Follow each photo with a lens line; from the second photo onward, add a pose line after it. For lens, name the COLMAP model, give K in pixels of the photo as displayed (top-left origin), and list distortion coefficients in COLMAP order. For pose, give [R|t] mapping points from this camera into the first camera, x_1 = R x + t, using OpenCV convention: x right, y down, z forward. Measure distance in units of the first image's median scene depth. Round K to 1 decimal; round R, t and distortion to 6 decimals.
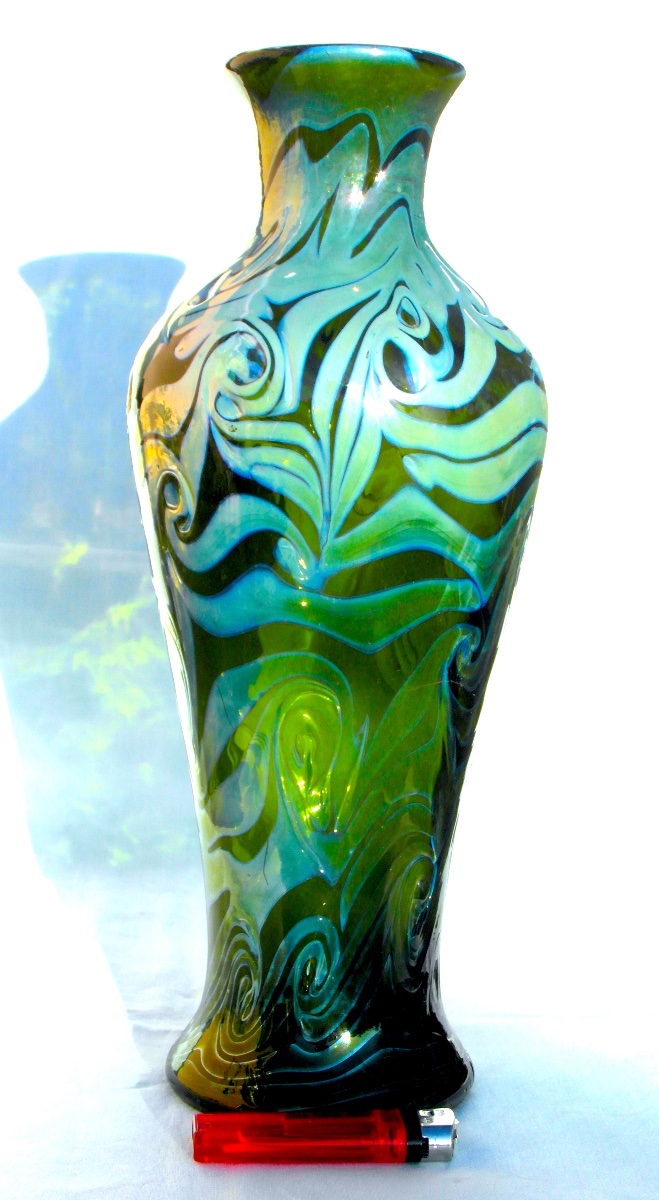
lens RADIAL K [[1916.8, 0, 327.4], [0, 1916.8, 596.7], [0, 0, 1]] dist [-0.194985, 0.000000]
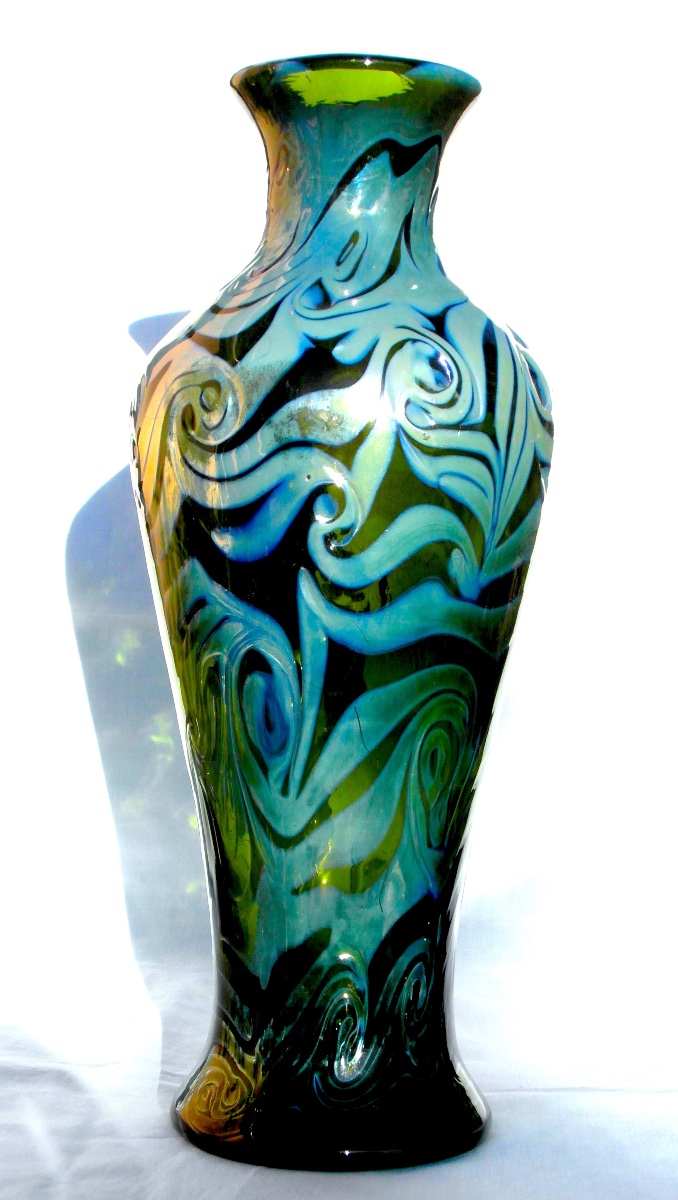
lens RADIAL K [[1956.6, 0, 338.9], [0, 1956.6, 600.5], [0, 0, 1]] dist [-0.187574, 0.000000]
pose [[0.689433, -0.025513, 0.723900, -0.787140], [0.067108, 0.997331, -0.028763, 0.021003], [-0.721234, 0.068409, 0.689305, 0.339845]]
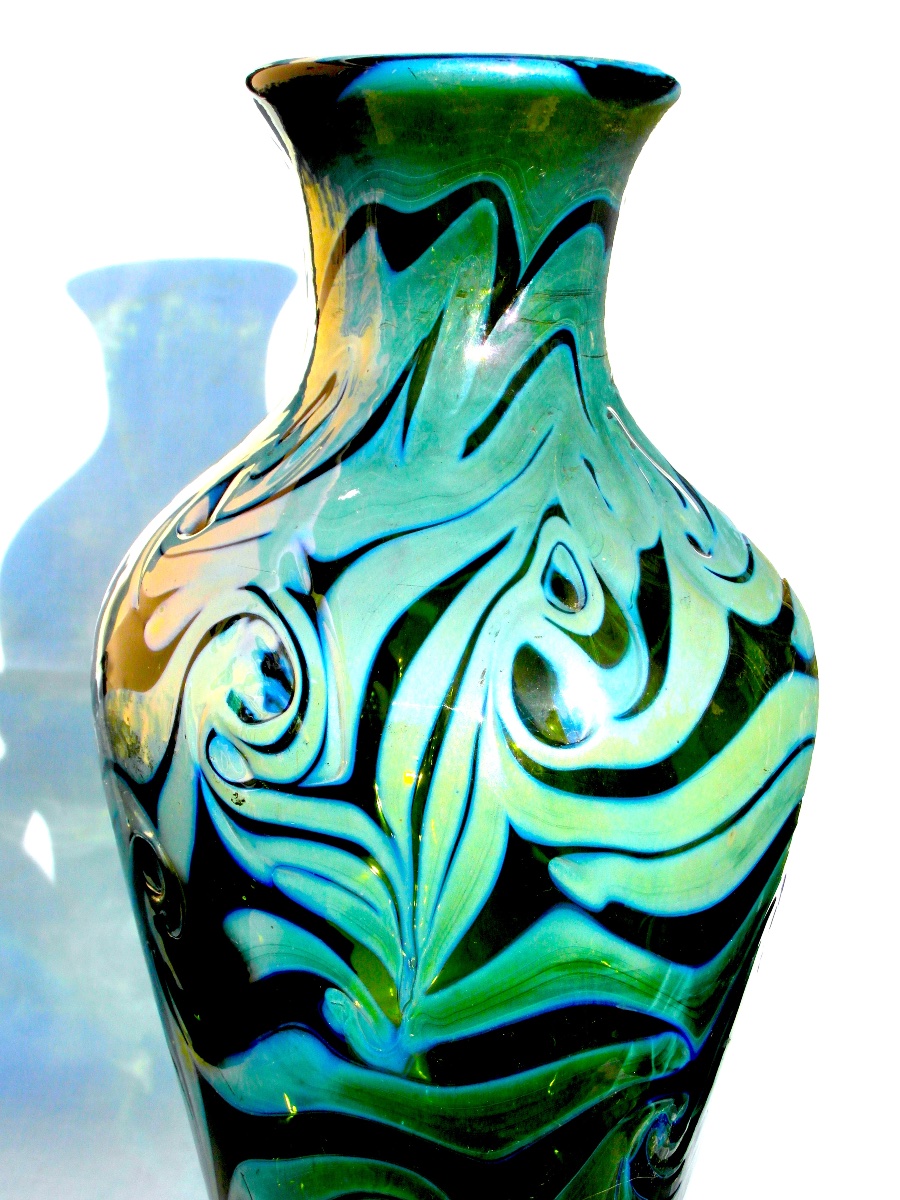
lens RADIAL K [[1876.6, 0, 437.4], [0, 1876.6, 648.1], [0, 0, 1]] dist [-0.239519, 0.000000]
pose [[0.997554, 0.007417, -0.069499, 0.042871], [0.001229, 0.992339, 0.123537, -0.191557], [0.069882, -0.123321, 0.989903, 0.471645]]
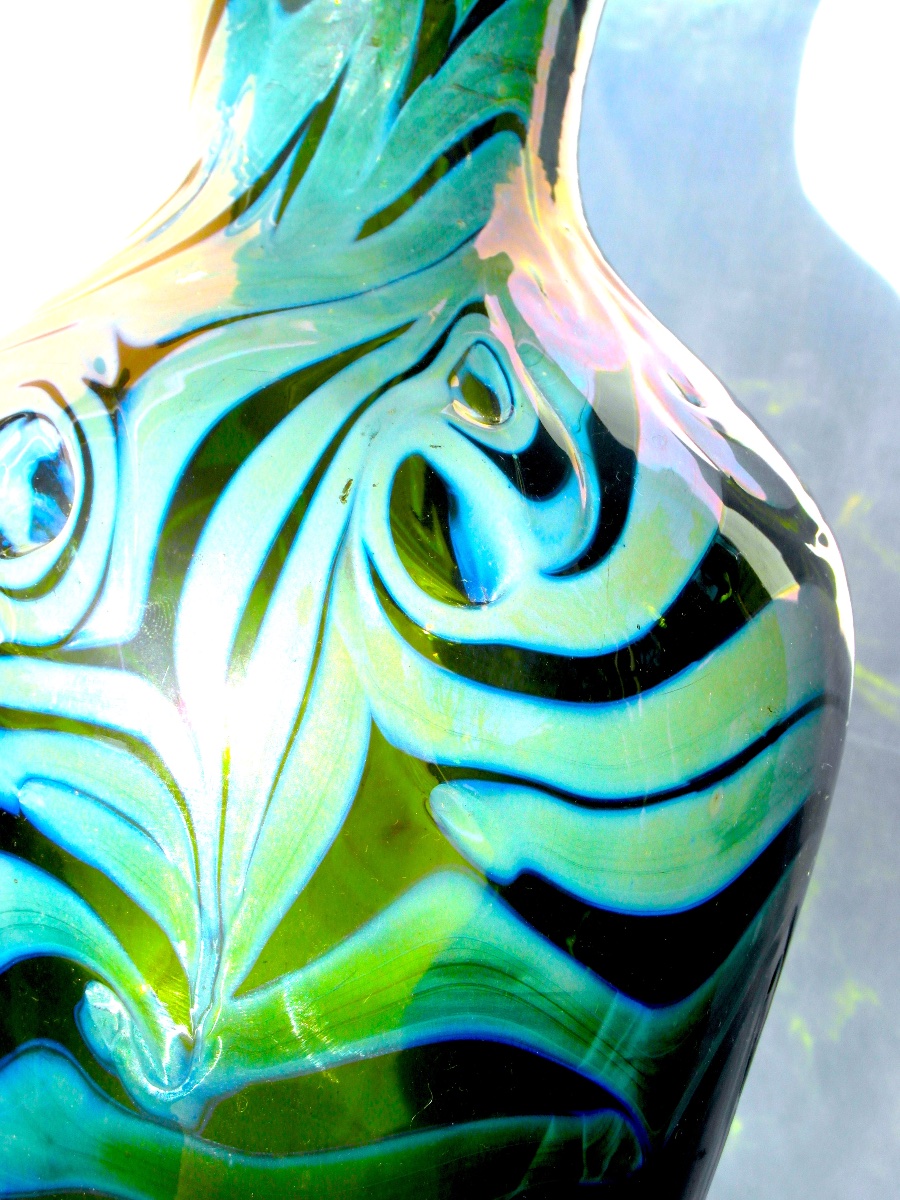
lens RADIAL K [[1876.6, 0, 456.4], [0, 1876.6, 598.1], [0, 0, 1]] dist [-0.239519, 0.000000]
pose [[0.995213, 0.057598, -0.078948, 0.066890], [-0.064136, 0.994488, -0.082942, -0.077194], [0.073735, 0.087609, 0.993422, 0.639439]]
